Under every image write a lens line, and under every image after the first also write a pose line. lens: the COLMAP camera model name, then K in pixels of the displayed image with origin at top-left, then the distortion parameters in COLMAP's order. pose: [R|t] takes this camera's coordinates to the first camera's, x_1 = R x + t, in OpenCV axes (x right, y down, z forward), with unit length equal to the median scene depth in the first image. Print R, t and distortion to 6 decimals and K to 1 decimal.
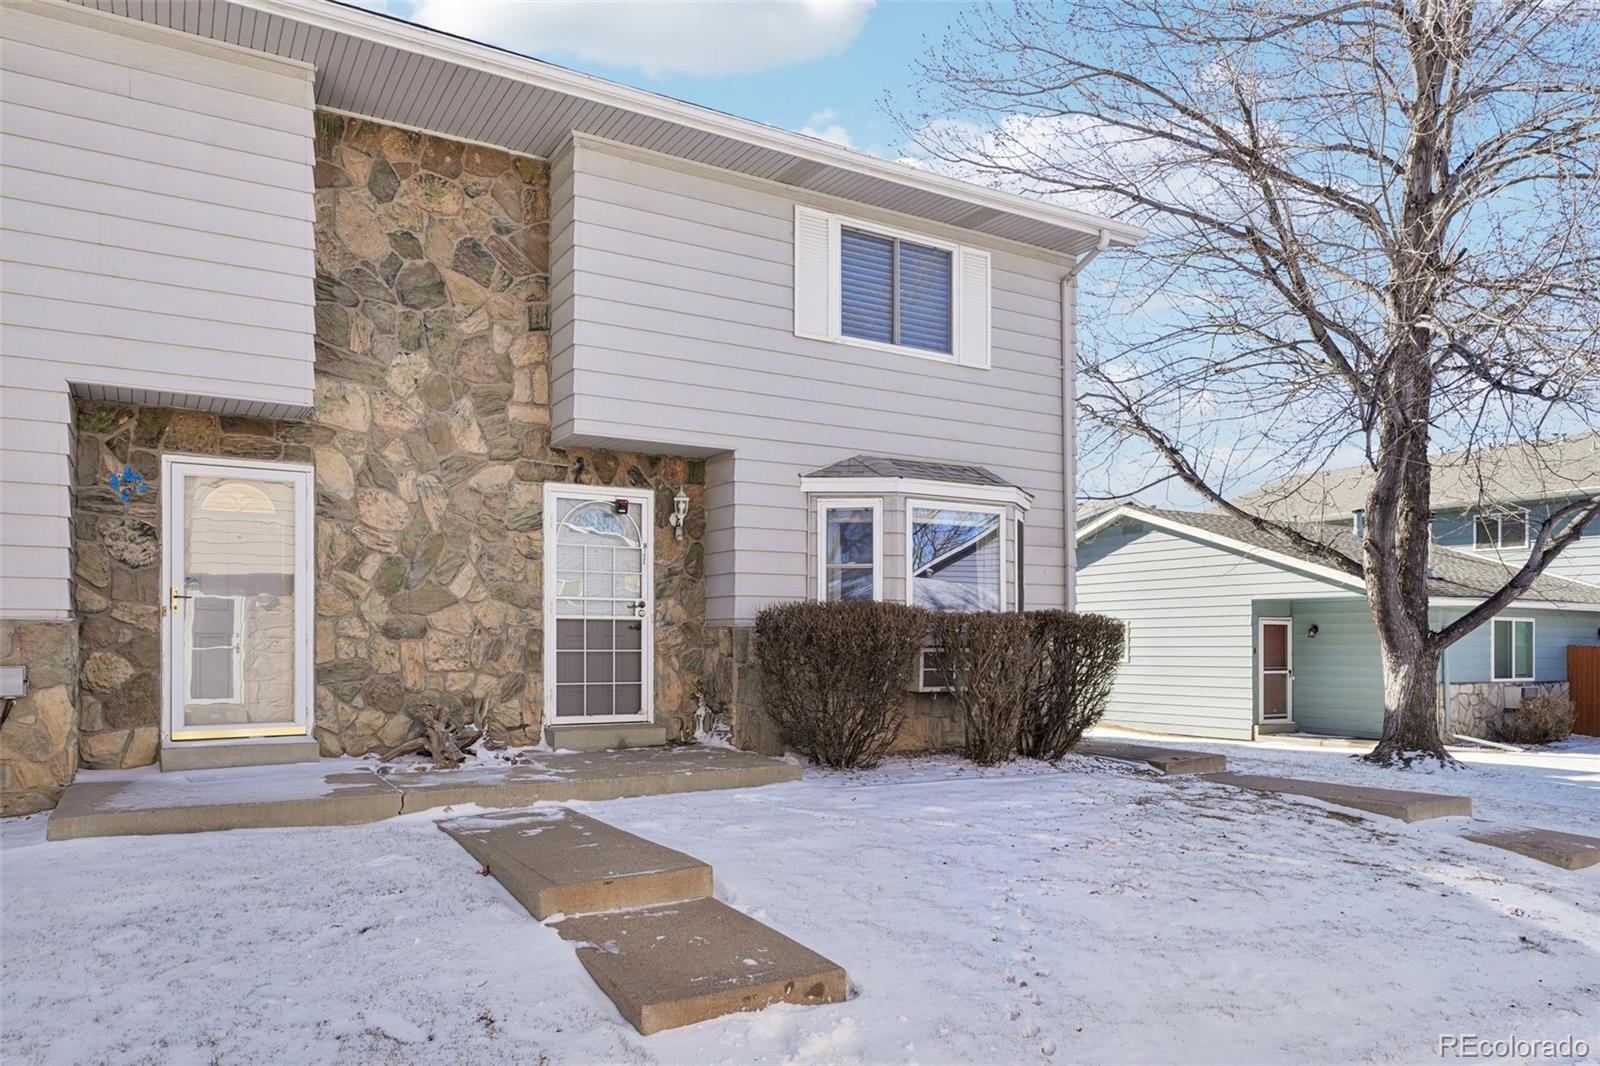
lens RADIAL K [[1055.9, 0, 793.8], [0, 1055.9, 538.4], [0, 0, 1]] dist [-0.003088, 0.018446]
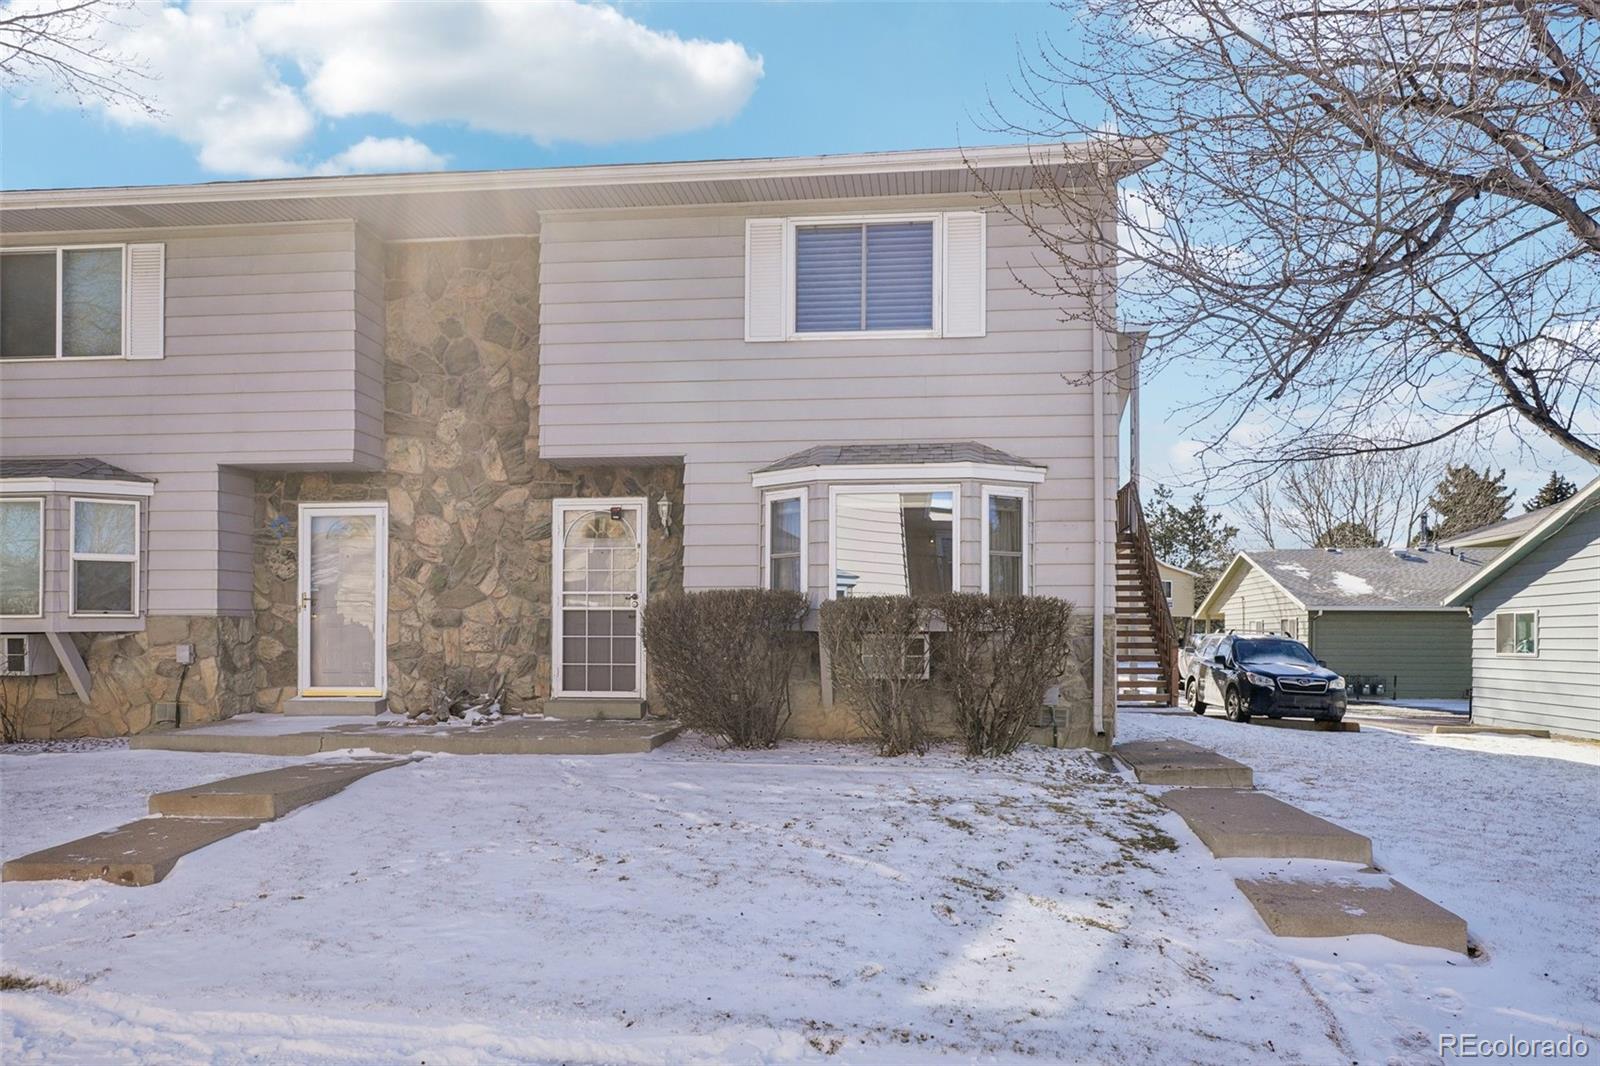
lens RADIAL K [[1055.9, 0, 811.7], [0, 1055.9, 522.8], [0, 0, 1]] dist [-0.003088, 0.018446]
pose [[0.807878, -0.063884, -0.585877, 0.748042], [0.058700, 0.997887, -0.027867, 0.027330], [0.586419, -0.011878, 0.809921, 0.191982]]
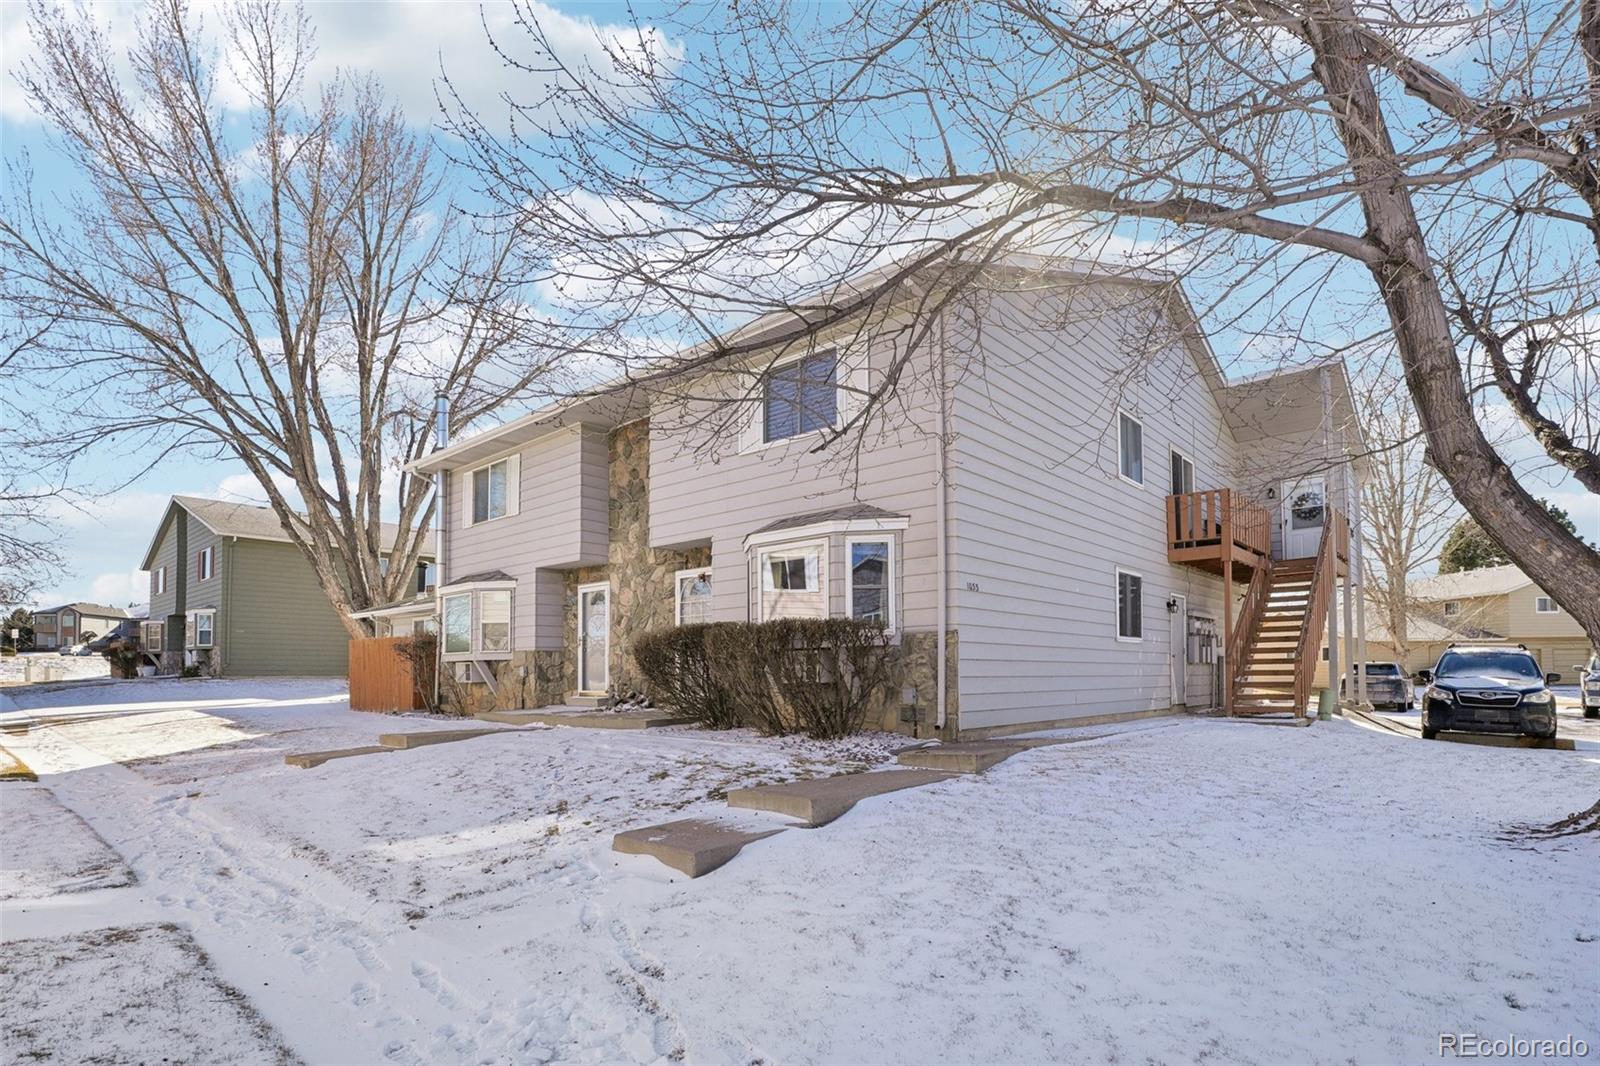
lens RADIAL K [[791.6, 0, 812.8], [0, 791.6, 542.6], [0, 0, 1]] dist [-0.041013, 0.009450]
pose [[0.334803, -0.160570, -0.928506, 1.251757], [0.103667, 0.985669, -0.133075, 0.117914], [0.936568, -0.051702, 0.346651, 0.763965]]
